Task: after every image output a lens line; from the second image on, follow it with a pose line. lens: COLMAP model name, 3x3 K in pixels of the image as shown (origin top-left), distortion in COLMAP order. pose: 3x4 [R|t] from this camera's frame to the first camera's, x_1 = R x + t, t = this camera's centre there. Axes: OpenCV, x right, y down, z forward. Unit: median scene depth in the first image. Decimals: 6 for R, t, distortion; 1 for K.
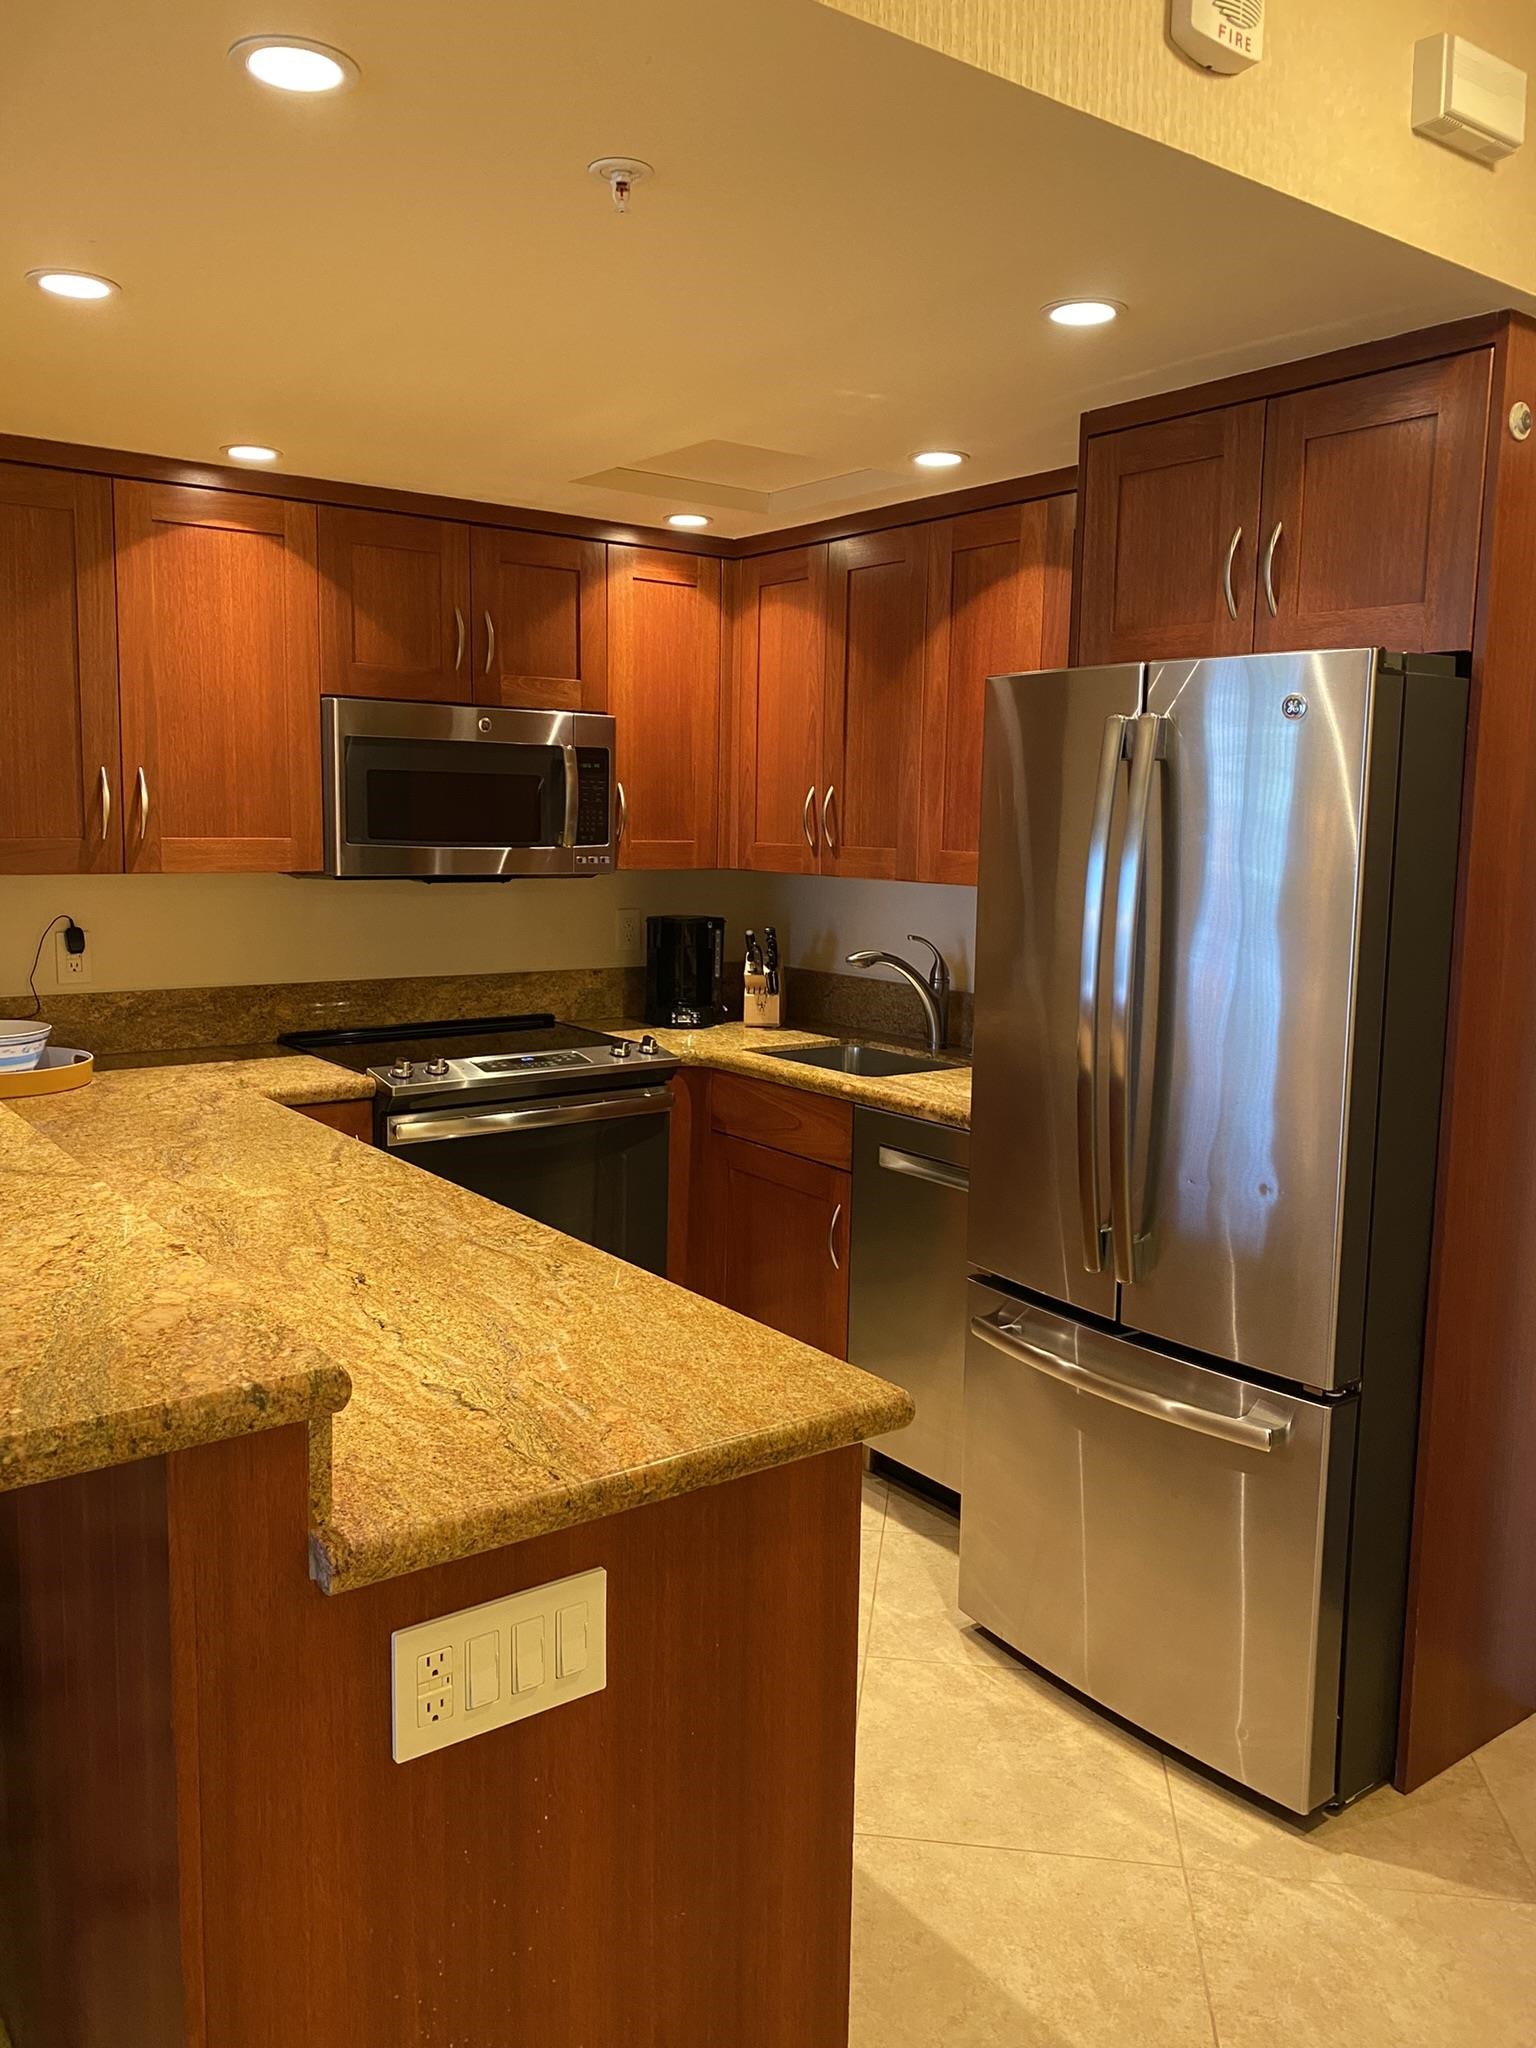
lens RADIAL K [[1565.7, 0, 767.4], [0, 1565.7, 1005.9], [0, 0, 1]] dist [0.021631, -0.031468]
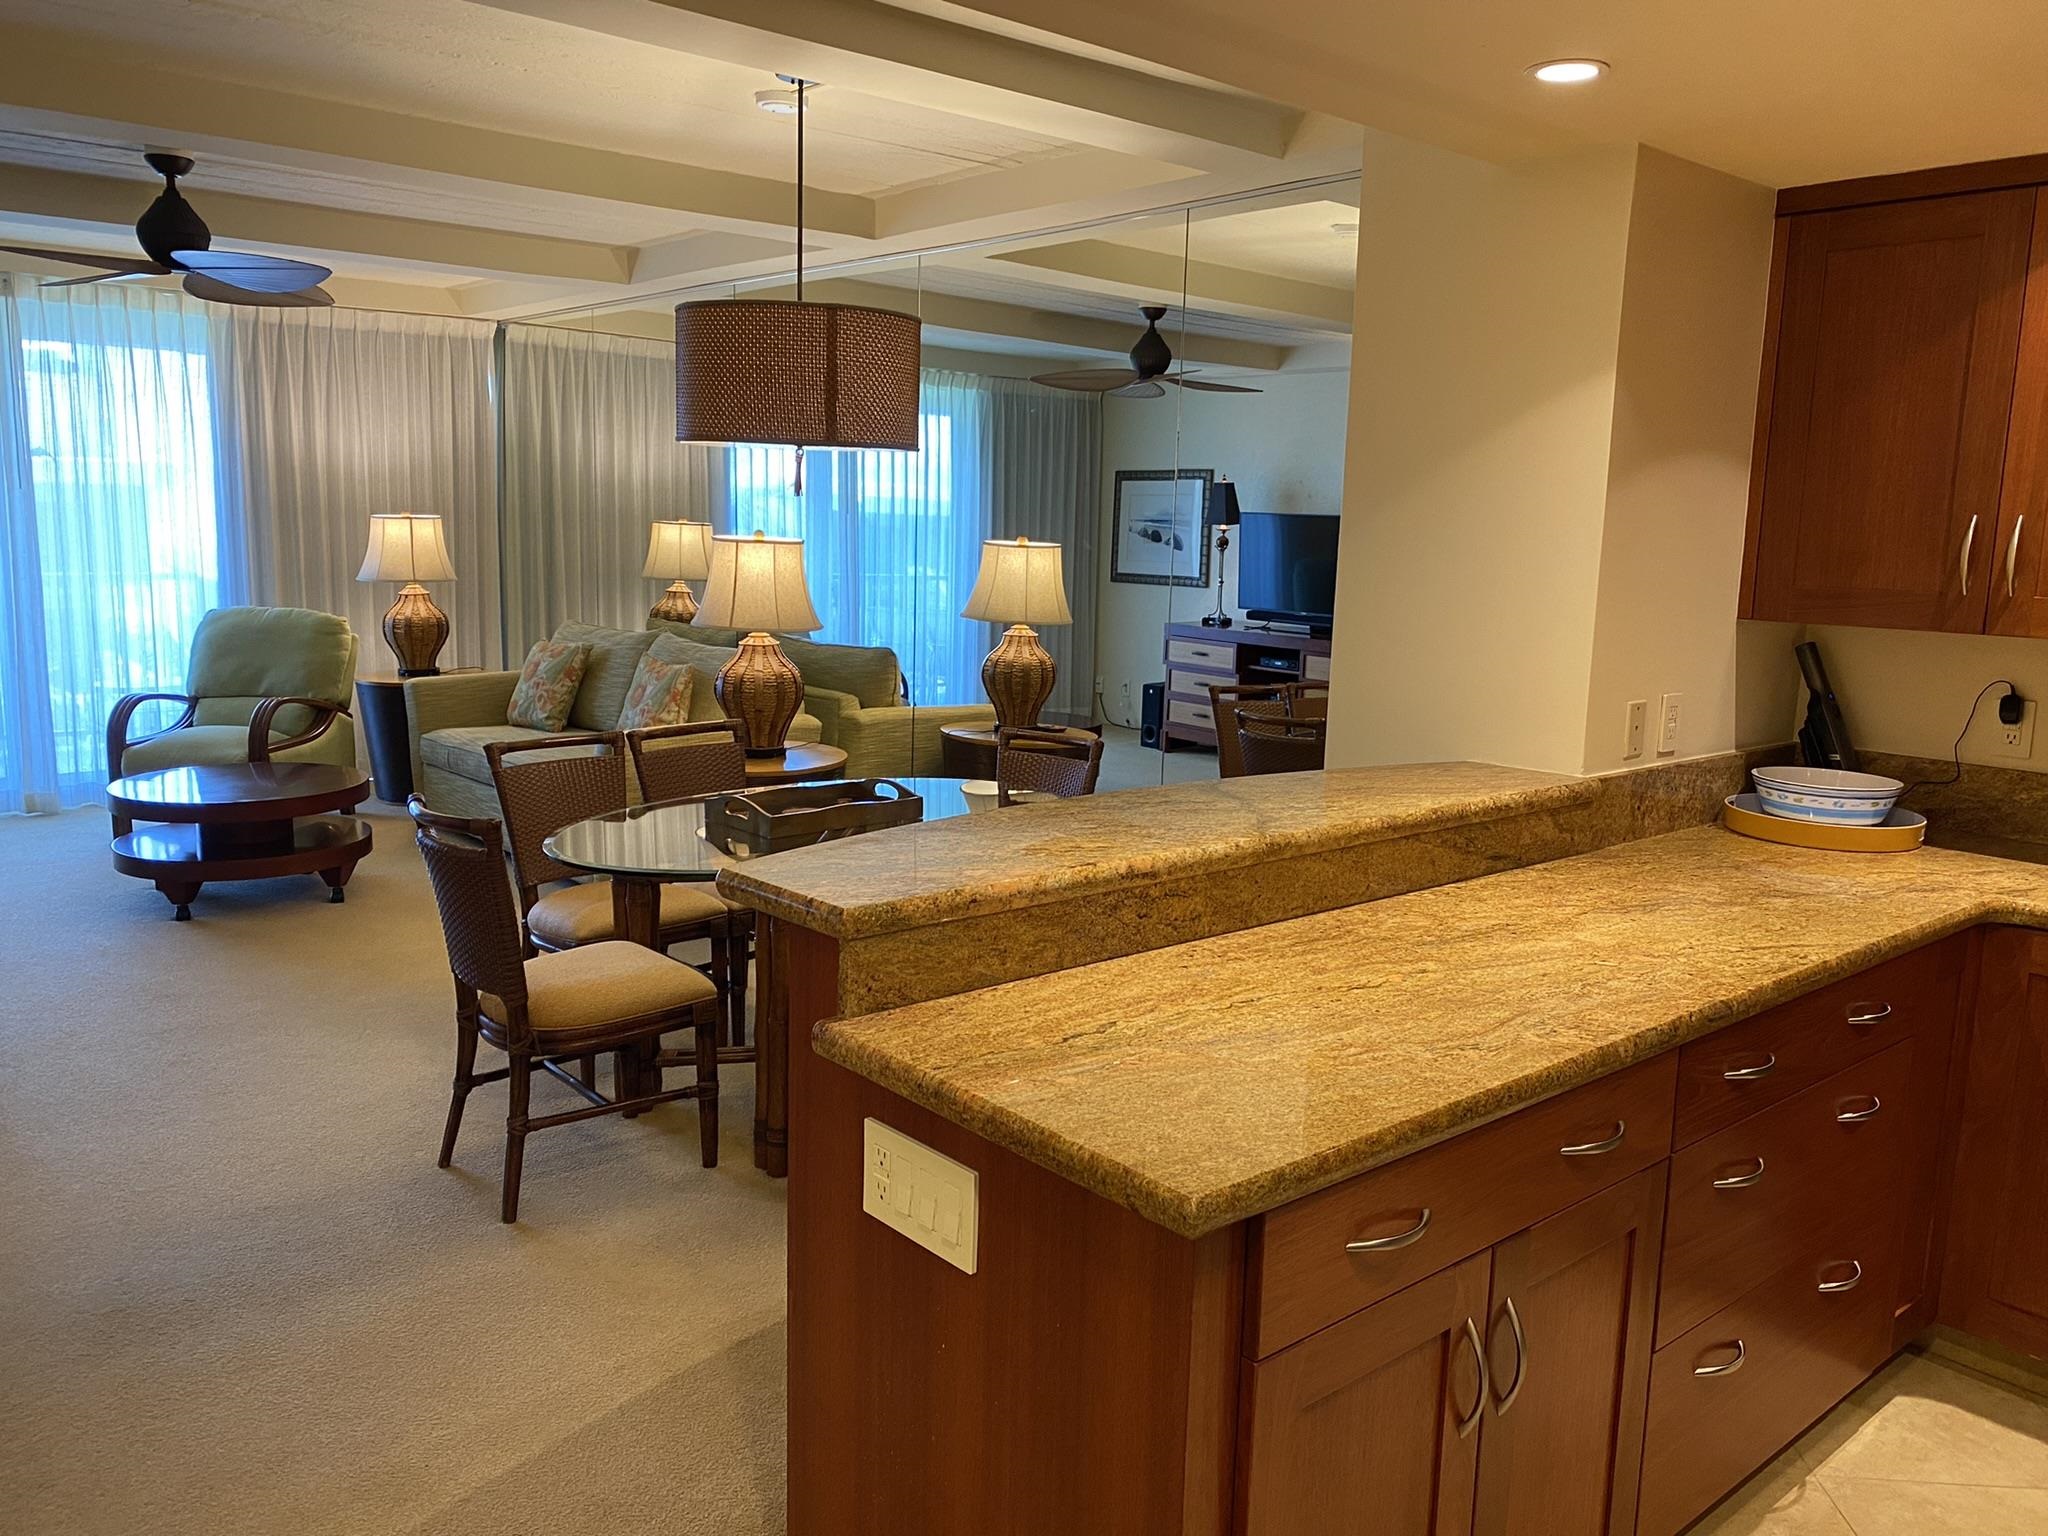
lens RADIAL K [[1565.7, 0, 974.2], [0, 1565.7, 745.2], [0, 0, 1]] dist [0.021631, -0.031468]
pose [[0.060317, 0.136766, -0.988765, 0.592494], [-0.153021, 0.980127, 0.126236, -0.063067], [0.986380, 0.143688, 0.080047, 0.497682]]
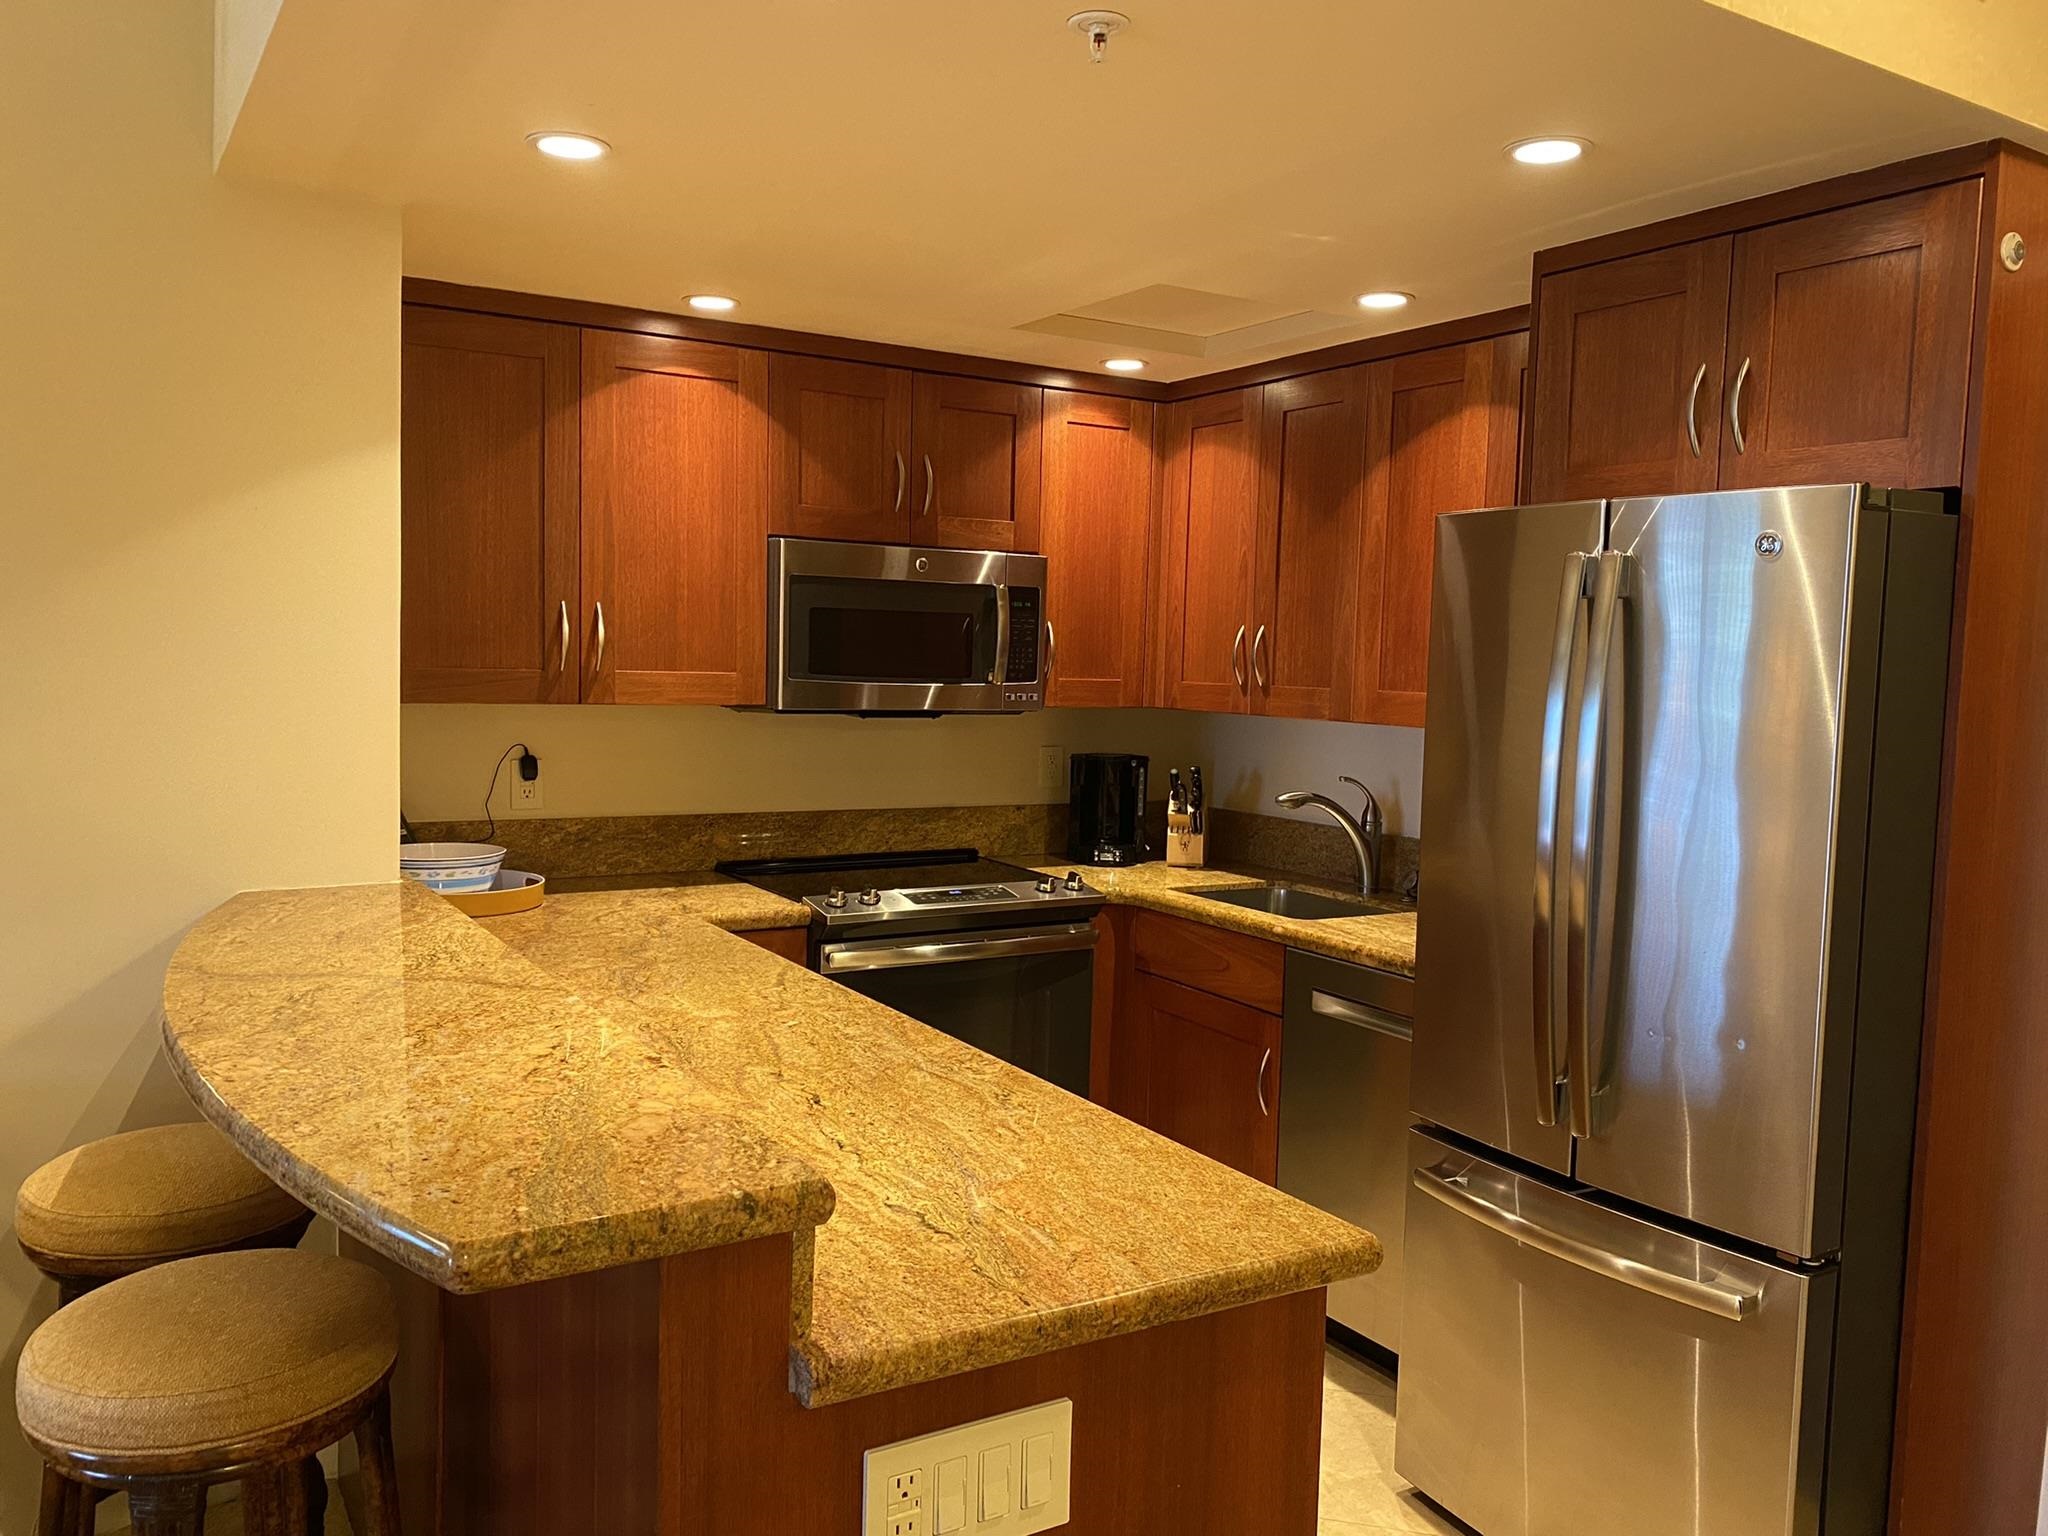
lens RADIAL K [[1565.7, 0, 1012.6], [0, 1565.7, 781.3], [0, 0, 1]] dist [0.021631, -0.031468]
pose [[0.995112, 0.017411, -0.097202, -0.029360], [-0.021597, 0.998876, -0.042183, 0.006380], [0.096359, 0.044076, 0.994370, -0.004123]]
